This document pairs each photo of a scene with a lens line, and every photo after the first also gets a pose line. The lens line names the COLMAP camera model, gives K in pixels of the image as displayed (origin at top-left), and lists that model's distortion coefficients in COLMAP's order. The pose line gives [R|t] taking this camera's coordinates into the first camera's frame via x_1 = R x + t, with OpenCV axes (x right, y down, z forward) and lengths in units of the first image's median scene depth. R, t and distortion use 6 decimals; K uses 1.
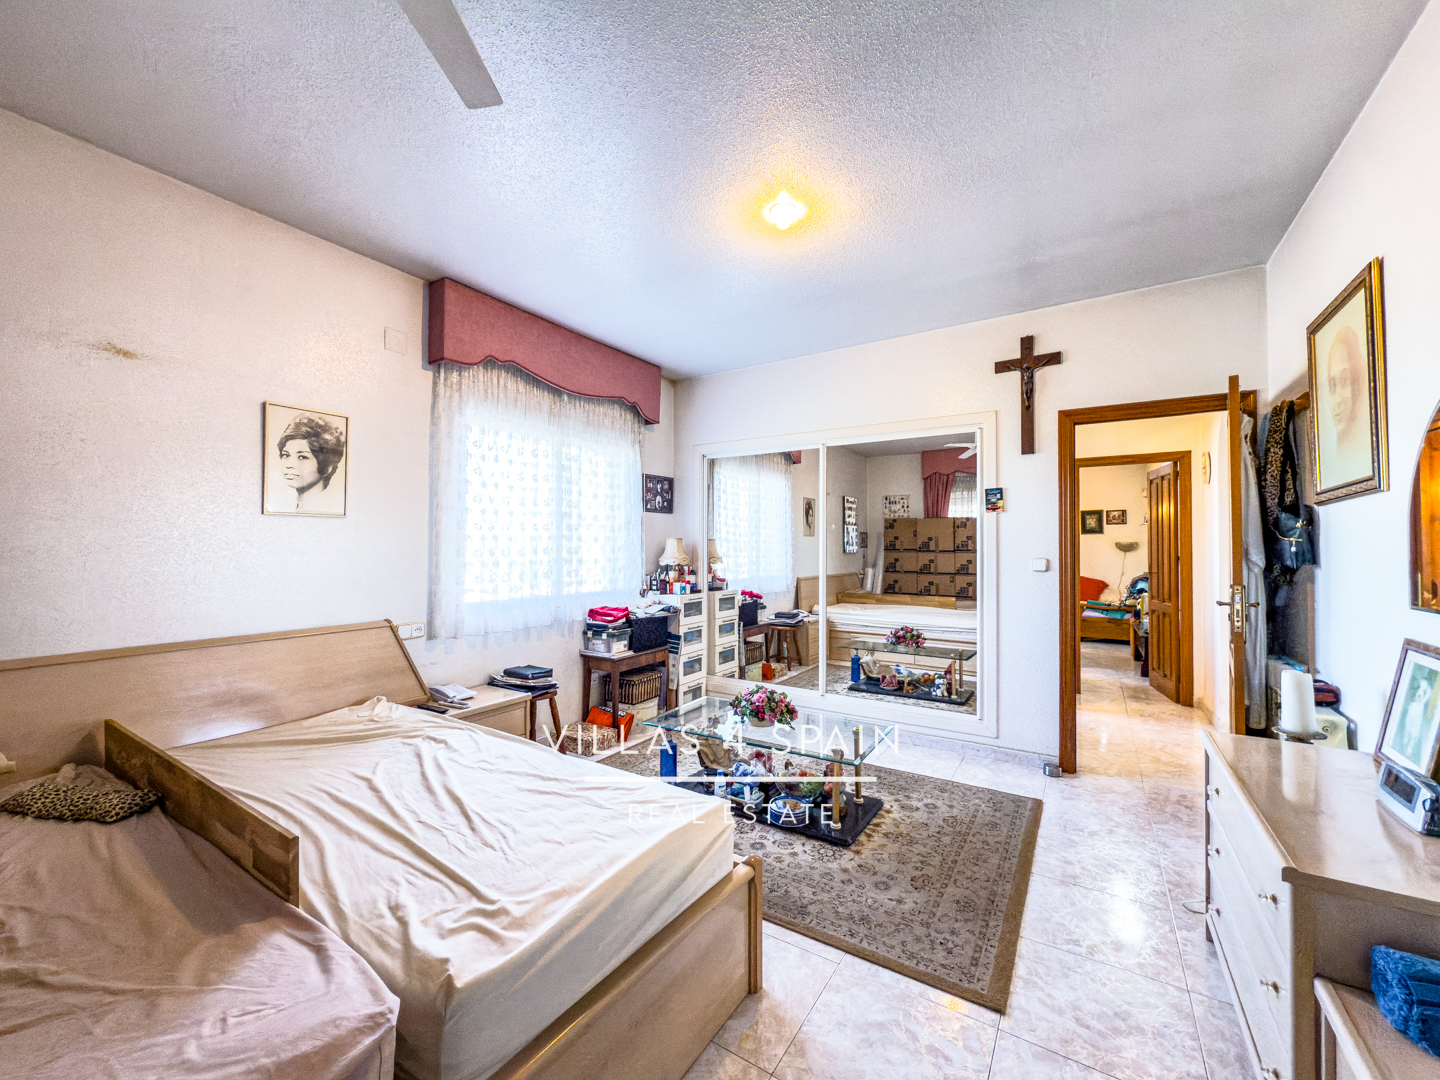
lens RADIAL K [[588.1, 0, 725.8], [0, 588.1, 538.0], [0, 0, 1]] dist [0.000018, 0.000317]
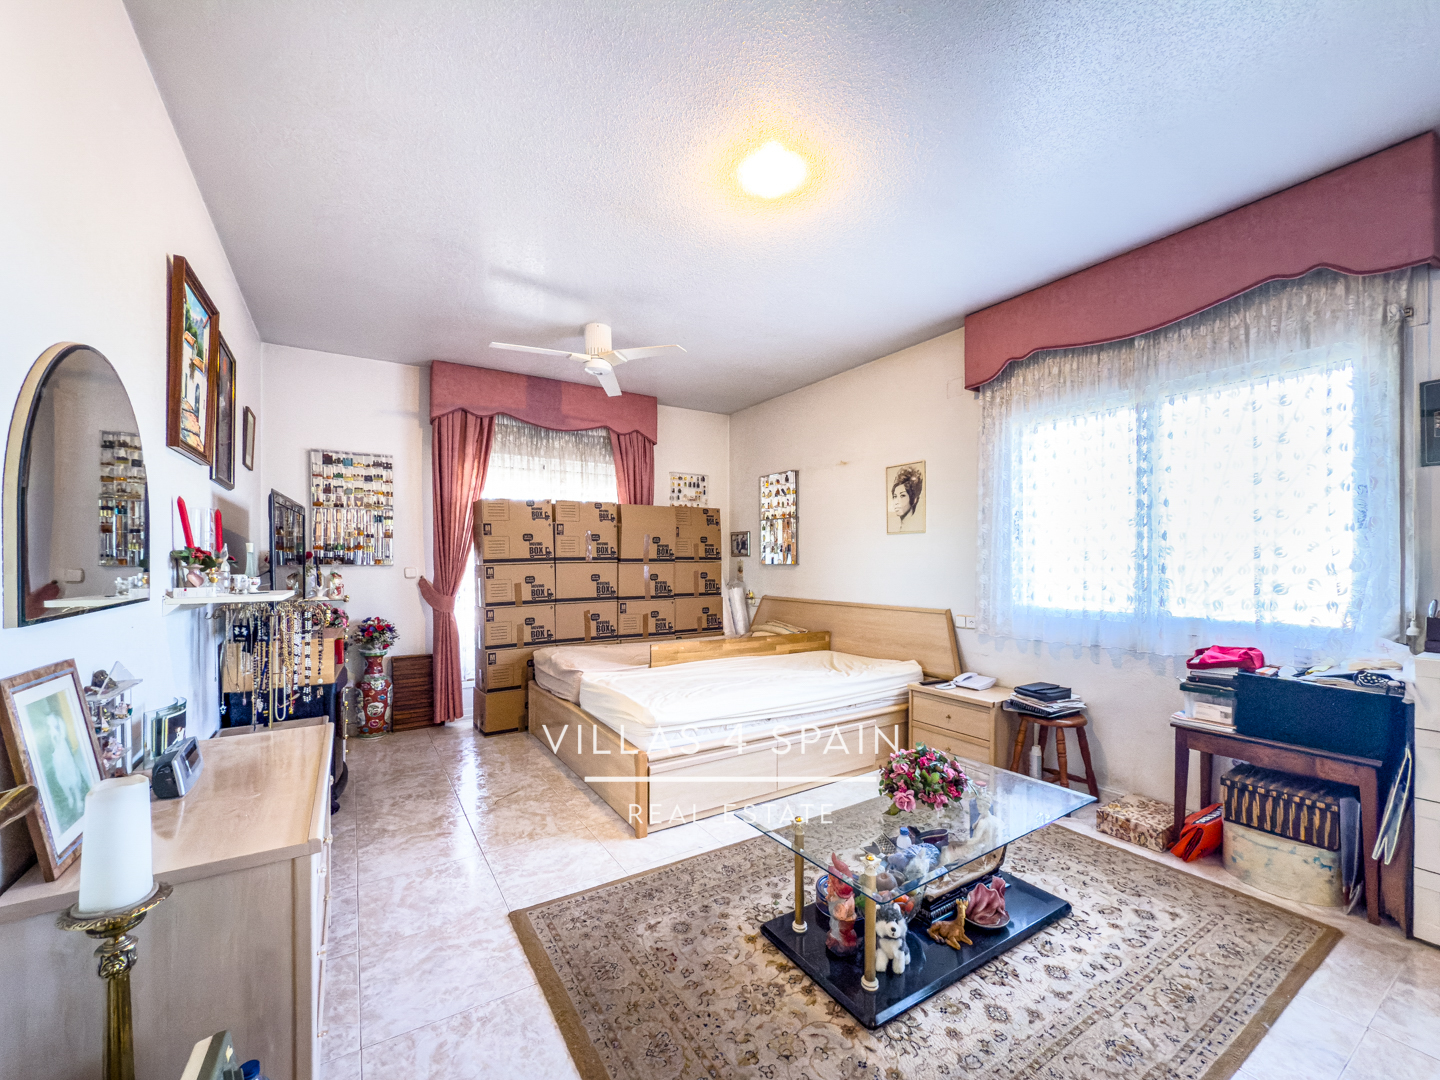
lens RADIAL K [[583.9, 0, 697.2], [0, 583.9, 541.5], [0, 0, 1]] dist [0.000383, -0.000056]
pose [[-0.467129, -0.040565, -0.883258, 0.878191], [0.008796, 0.998684, -0.050518, 0.055505], [0.884145, -0.031367, -0.466158, 1.217339]]
